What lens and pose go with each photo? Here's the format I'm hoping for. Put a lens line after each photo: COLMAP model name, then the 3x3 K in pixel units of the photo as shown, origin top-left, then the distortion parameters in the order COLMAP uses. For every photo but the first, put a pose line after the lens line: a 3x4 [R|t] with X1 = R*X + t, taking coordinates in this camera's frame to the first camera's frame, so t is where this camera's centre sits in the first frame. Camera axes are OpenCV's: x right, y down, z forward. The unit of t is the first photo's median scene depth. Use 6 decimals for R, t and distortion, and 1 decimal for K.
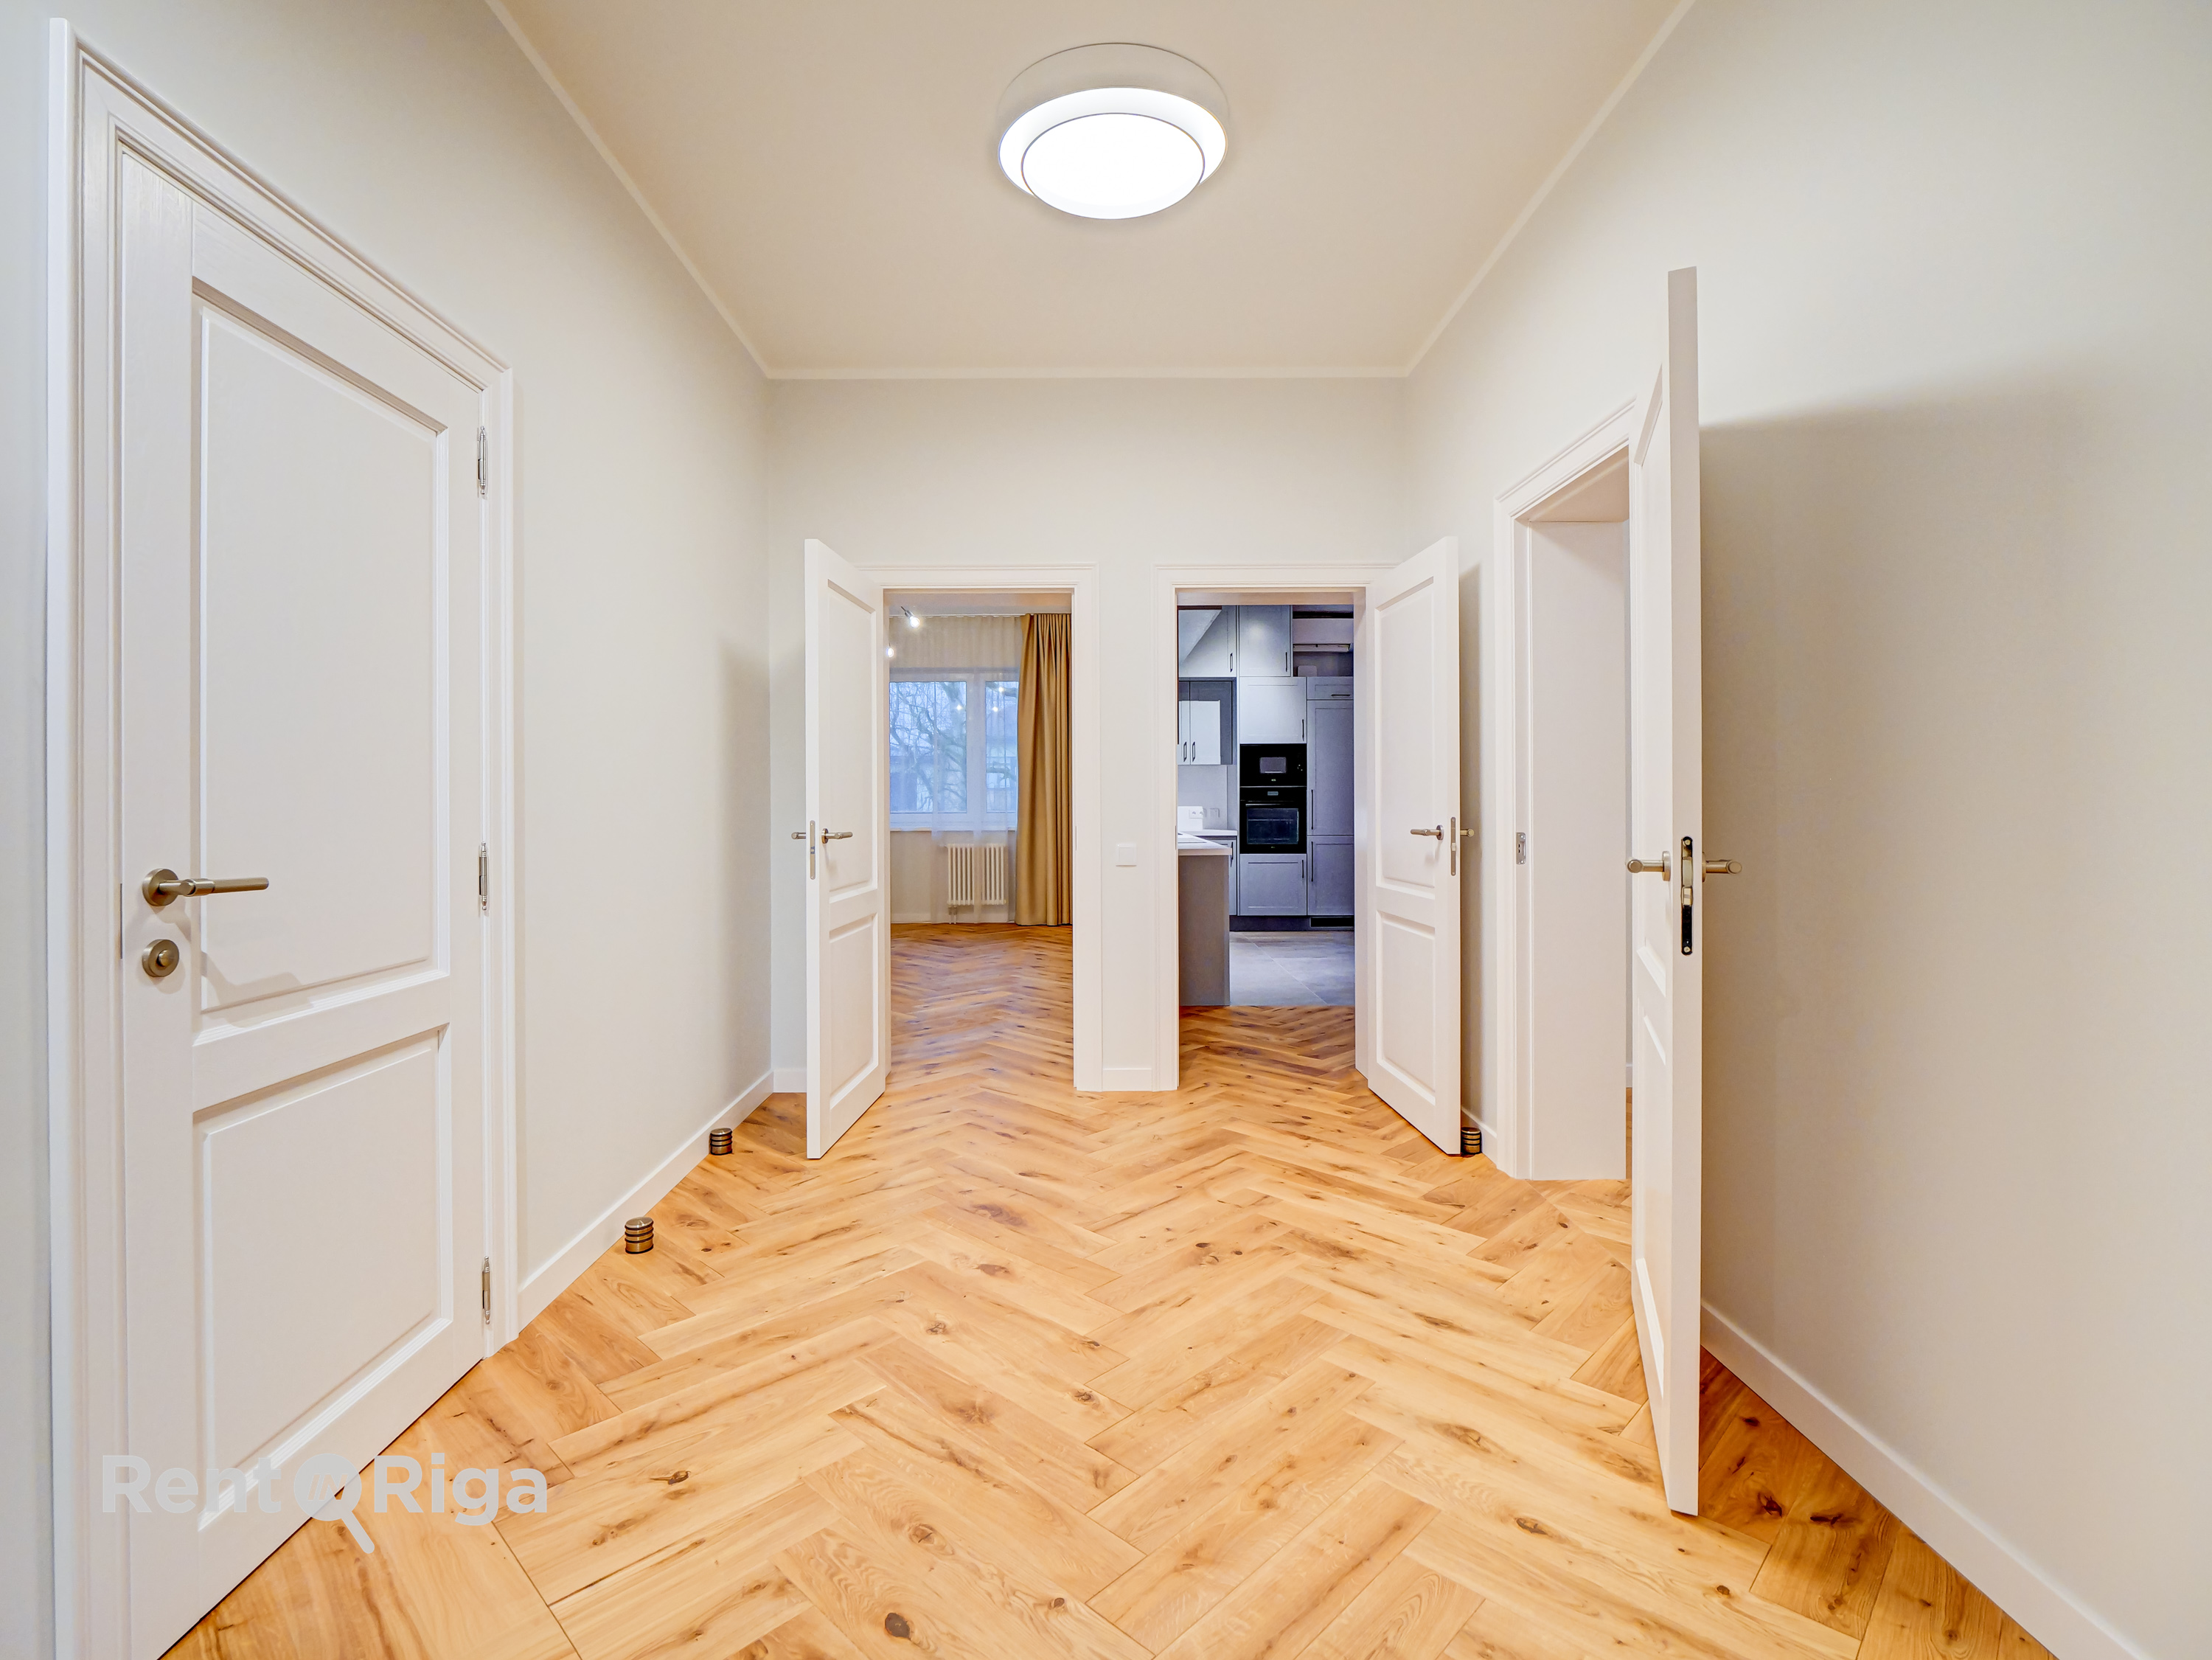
lens RADIAL K [[1088.0, 0, 1088.8], [0, 1088.0, 804.9], [0, 0, 1]] dist [-0.011400, -0.000392]
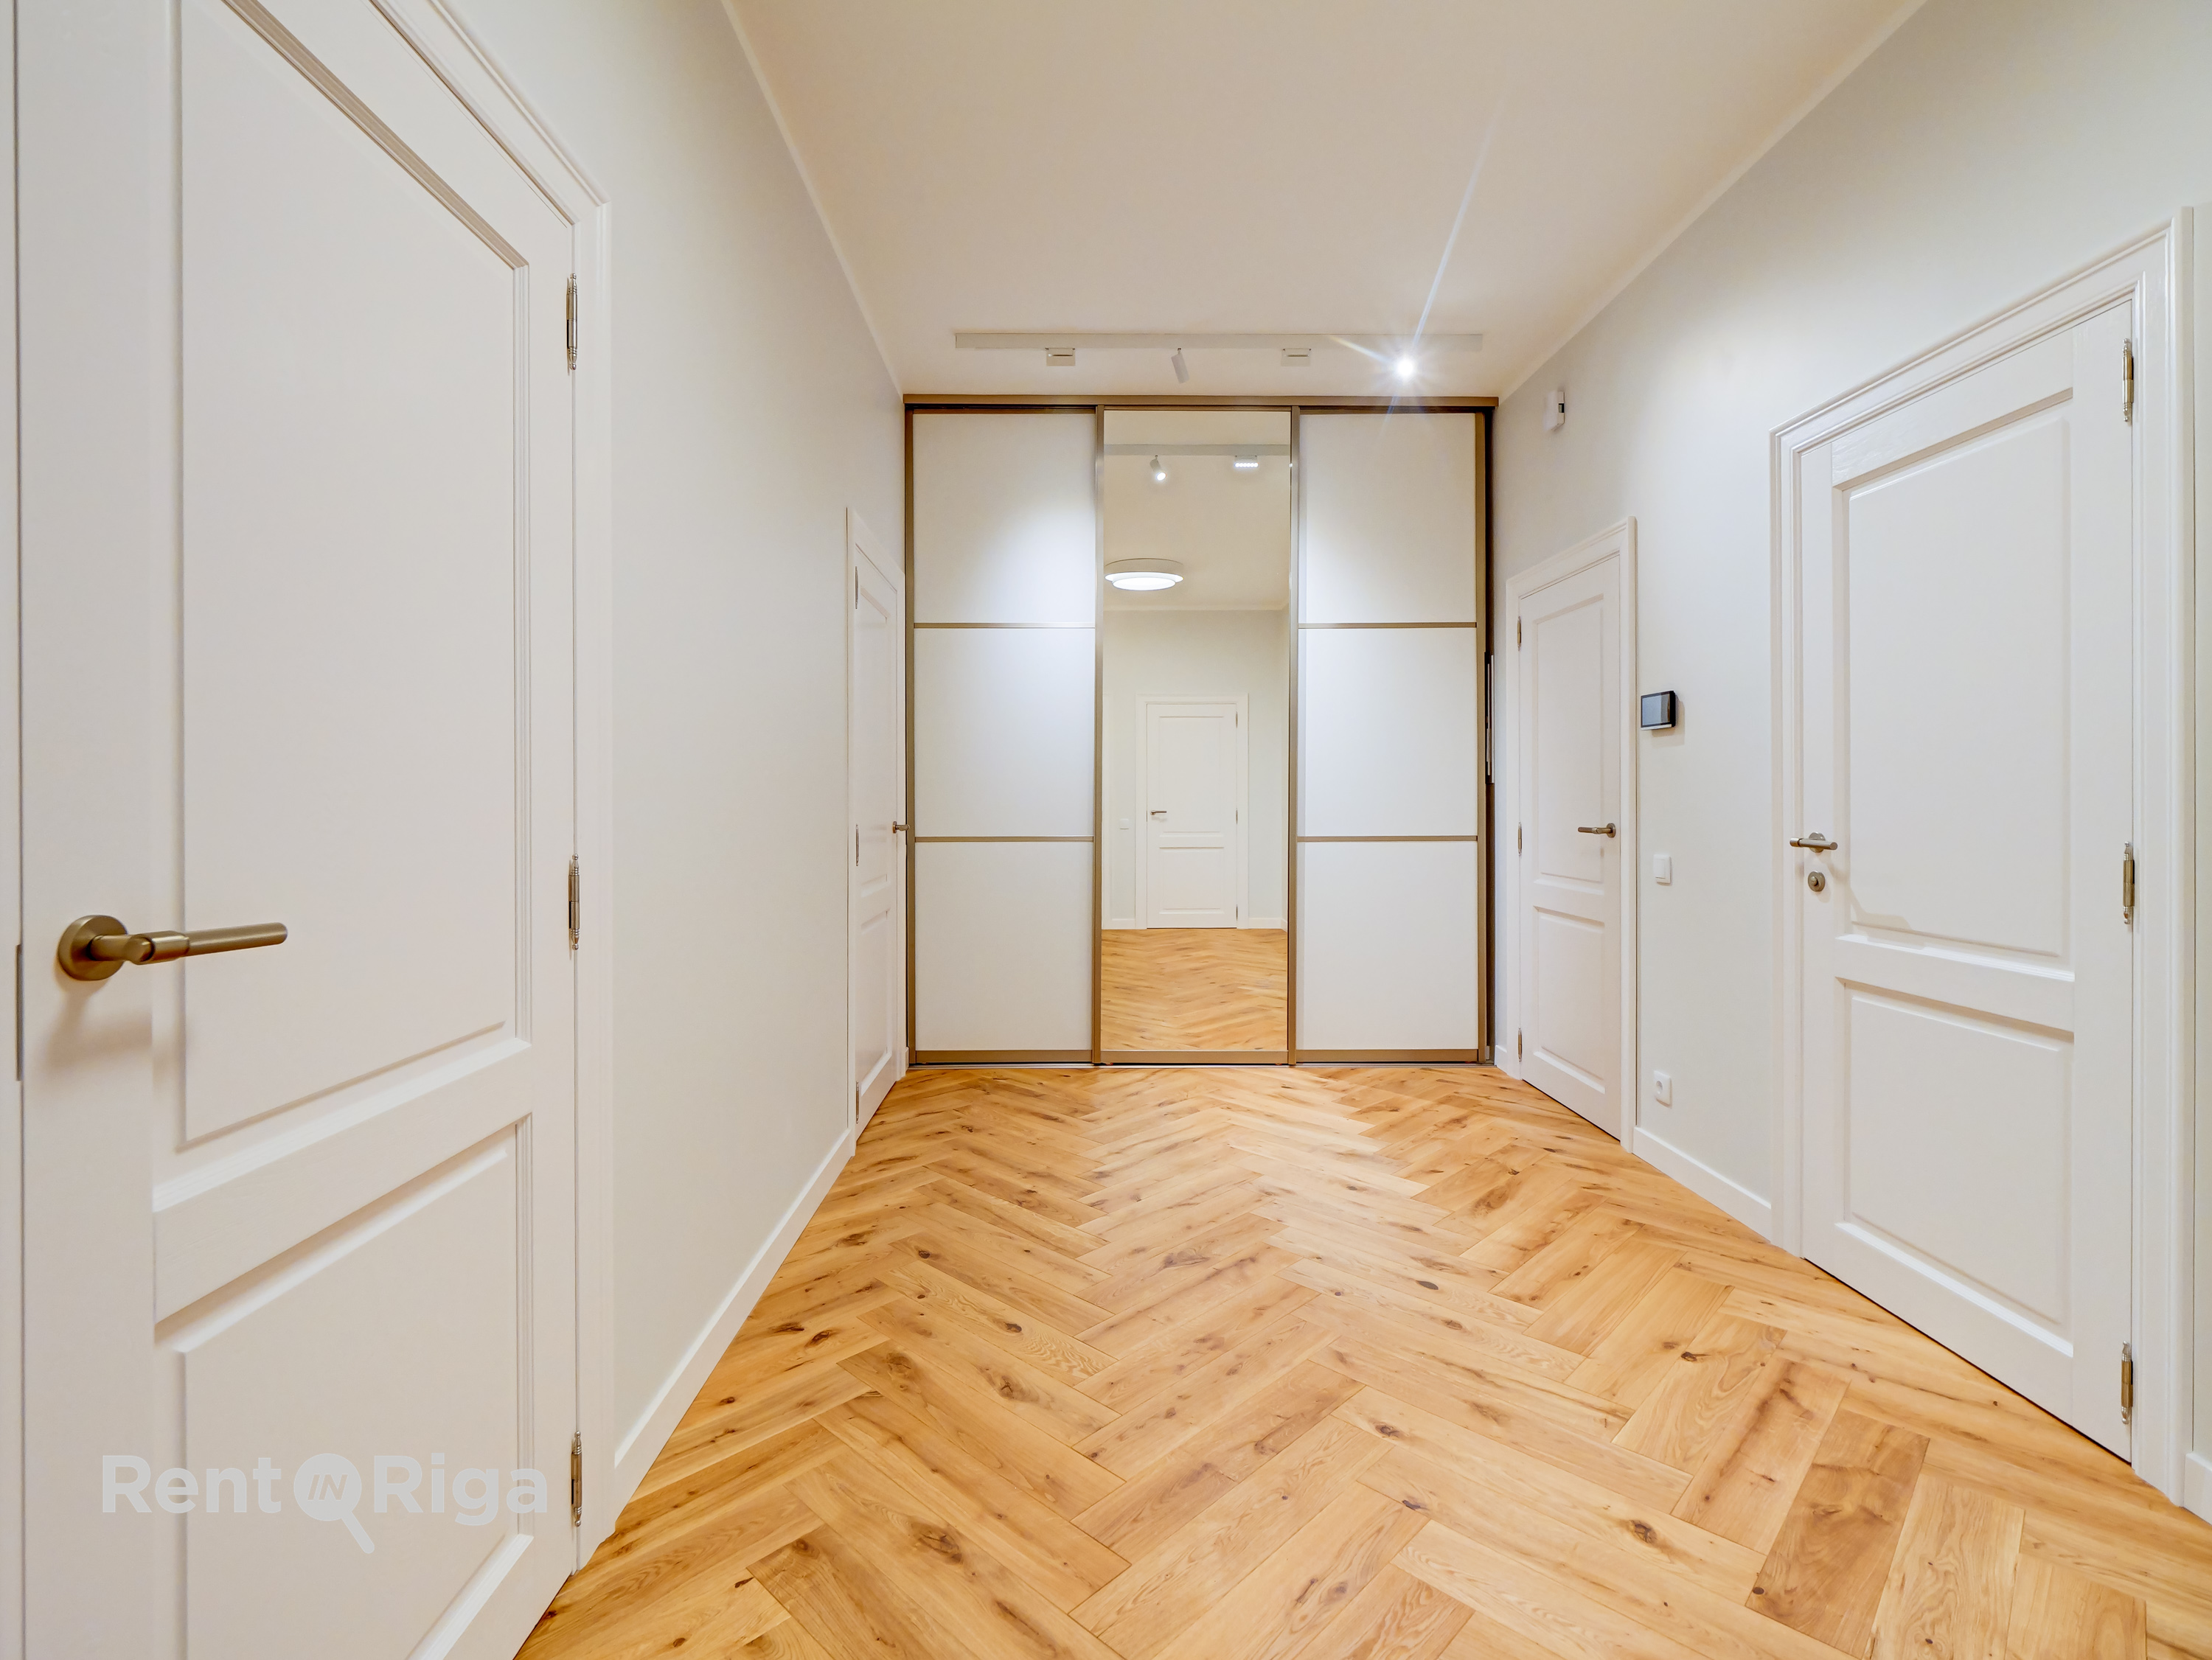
lens RADIAL K [[1087.8, 0, 1088.8], [0, 1087.8, 804.9], [0, 0, 1]] dist [-0.011400, -0.000392]
pose [[-0.999967, 0.006189, -0.005345, 0.303885], [0.006119, 0.999898, 0.012889, -0.013730], [0.005424, 0.012855, -0.999903, 2.281919]]
